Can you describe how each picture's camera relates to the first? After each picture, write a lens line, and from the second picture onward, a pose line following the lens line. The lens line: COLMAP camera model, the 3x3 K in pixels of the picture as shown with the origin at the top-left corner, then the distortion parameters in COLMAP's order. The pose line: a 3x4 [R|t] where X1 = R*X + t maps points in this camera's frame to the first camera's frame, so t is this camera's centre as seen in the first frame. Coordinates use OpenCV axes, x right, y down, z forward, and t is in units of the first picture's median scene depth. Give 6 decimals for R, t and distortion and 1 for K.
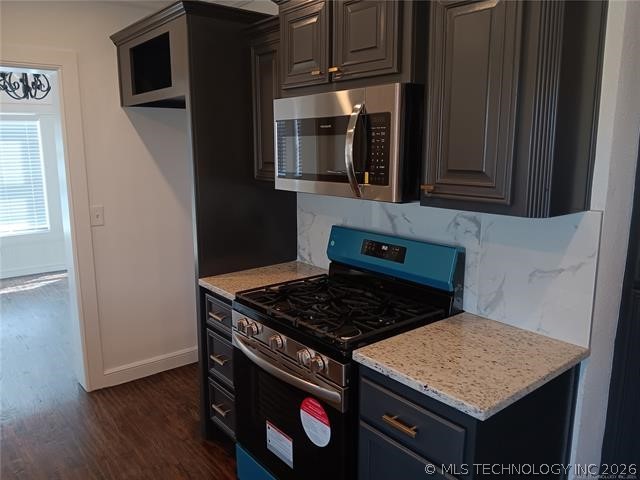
lens RADIAL K [[498.6, 0, 318.1], [0, 498.6, 238.1], [0, 0, 1]] dist [0.011041, -0.010528]
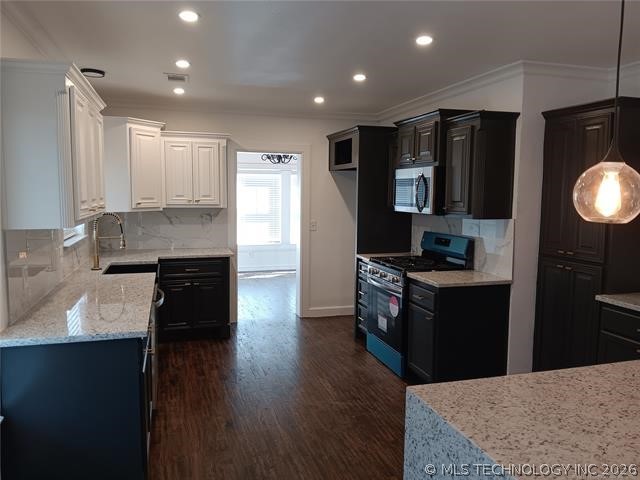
lens RADIAL K [[498.6, 0, 320.4], [0, 498.6, 239.2], [0, 0, 1]] dist [0.011041, -0.010528]
pose [[0.926774, 0.047935, -0.372549, 0.376037], [-0.080861, 0.994030, -0.073255, 0.179951], [0.366814, 0.098016, 0.925116, -0.942506]]
